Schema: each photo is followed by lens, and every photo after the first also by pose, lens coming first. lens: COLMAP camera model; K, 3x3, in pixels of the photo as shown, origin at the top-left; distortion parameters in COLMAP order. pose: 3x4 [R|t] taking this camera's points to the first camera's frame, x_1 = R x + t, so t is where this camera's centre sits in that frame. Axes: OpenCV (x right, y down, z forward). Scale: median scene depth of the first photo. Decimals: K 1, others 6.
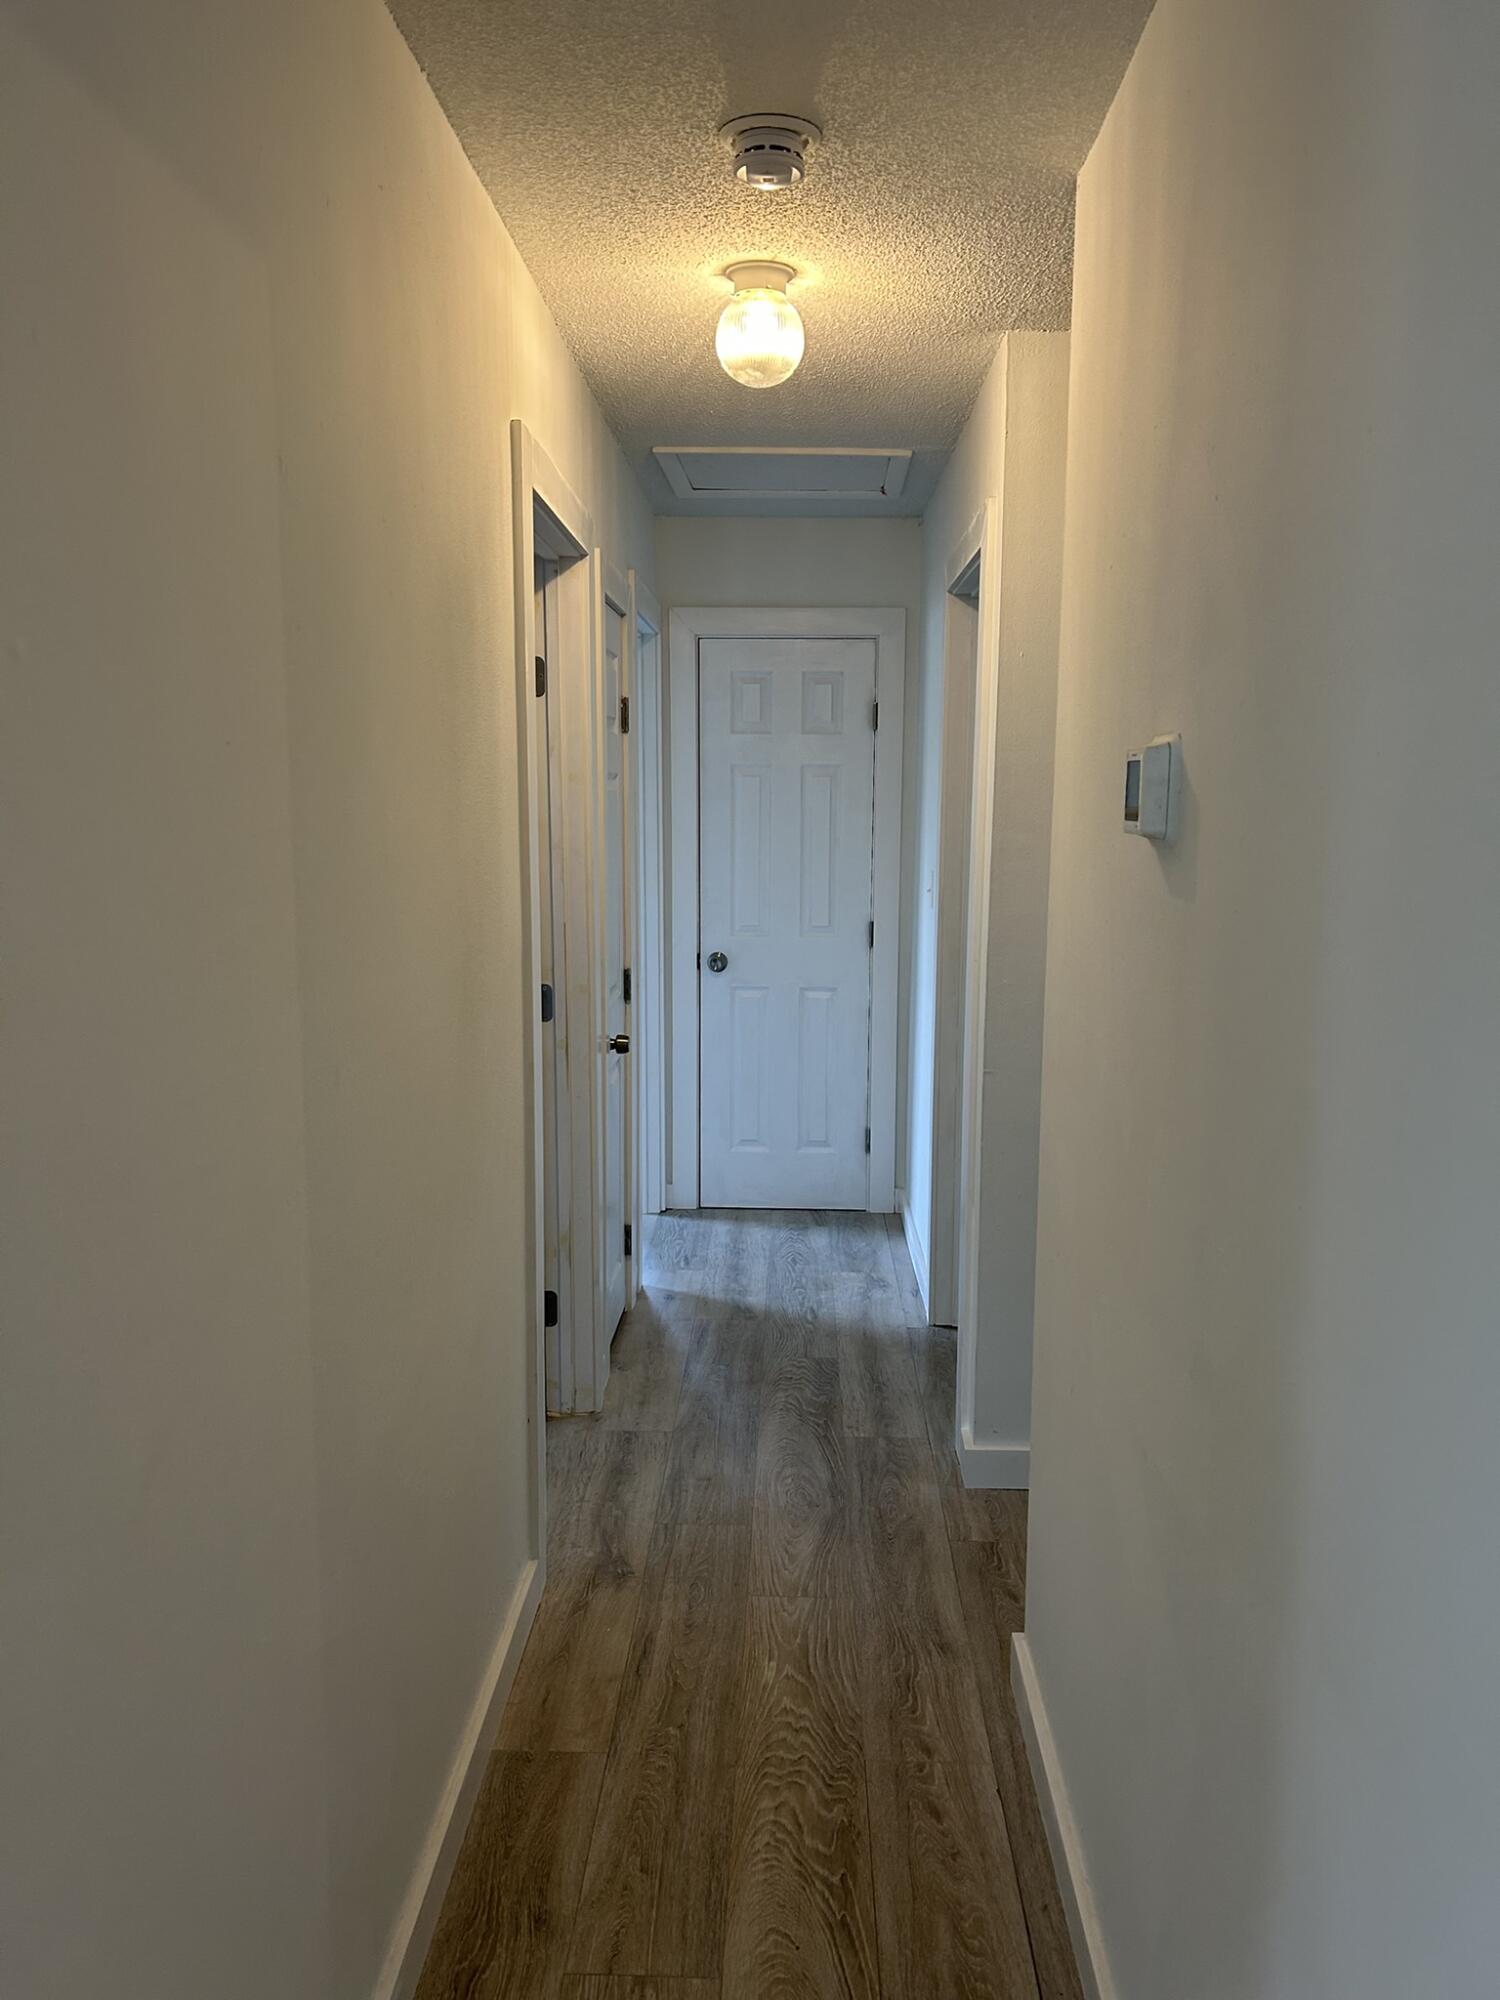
lens RADIAL K [[1506.9, 0, 748.6], [0, 1506.9, 1001.3], [0, 0, 1]] dist [-0.007942, -0.000557]
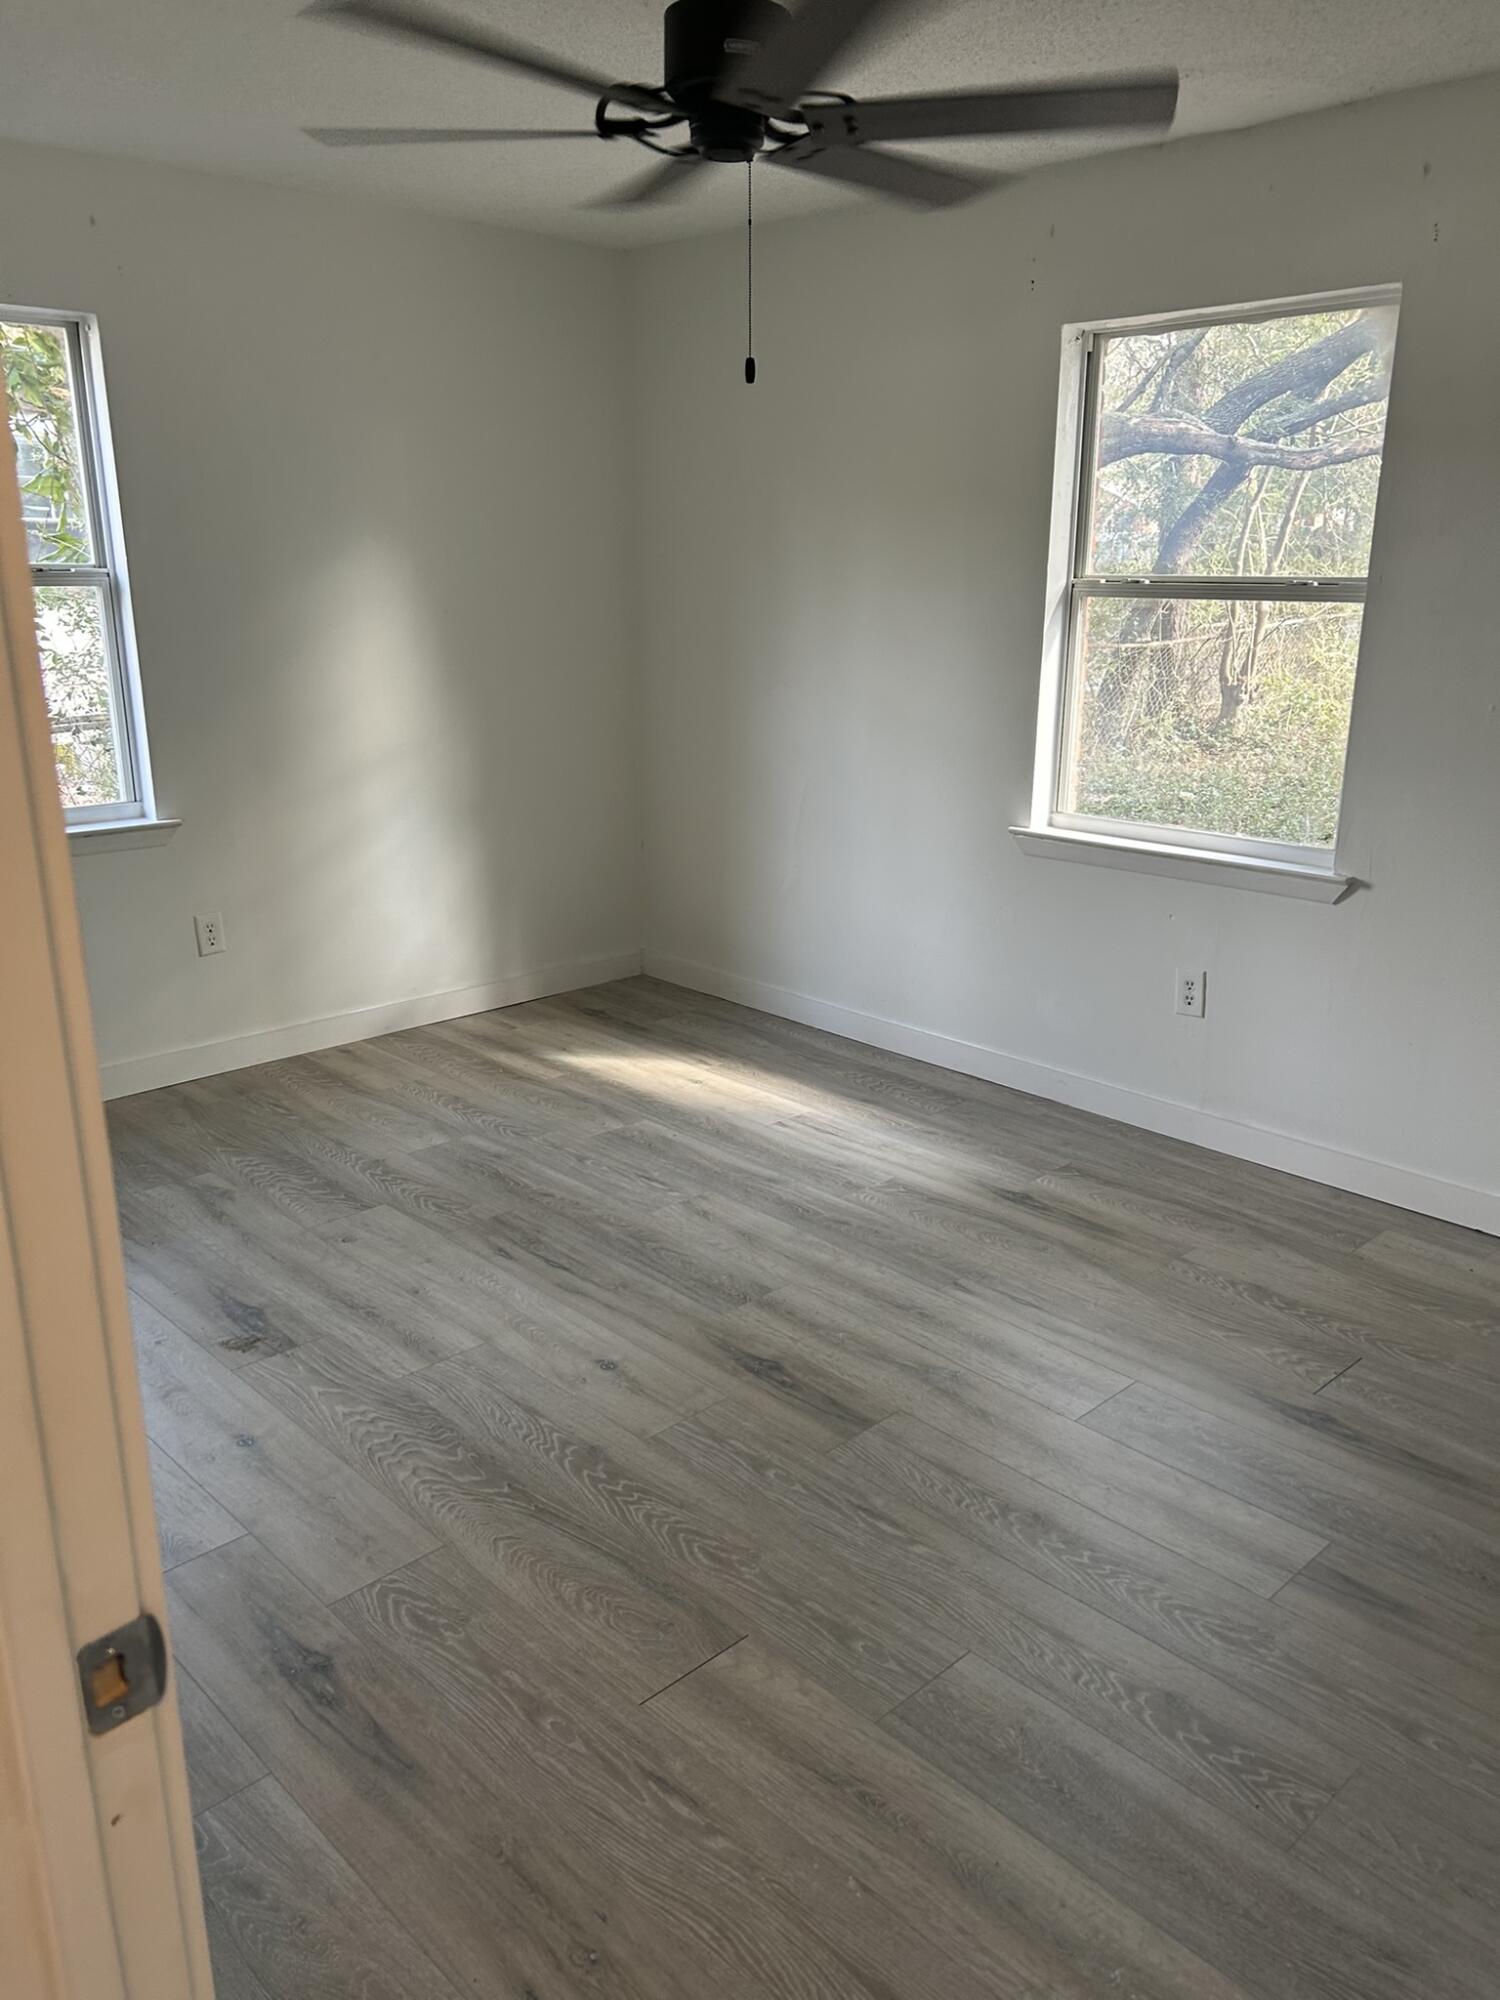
lens RADIAL K [[1506.9, 0, 749.2], [0, 1506.9, 997.3], [0, 0, 1]] dist [-0.007942, -0.000557]
pose [[0.698625, -0.206234, 0.685121, -0.507730], [0.112342, 0.977299, 0.179628, 0.022651], [-0.706613, -0.048525, 0.705934, 0.060508]]
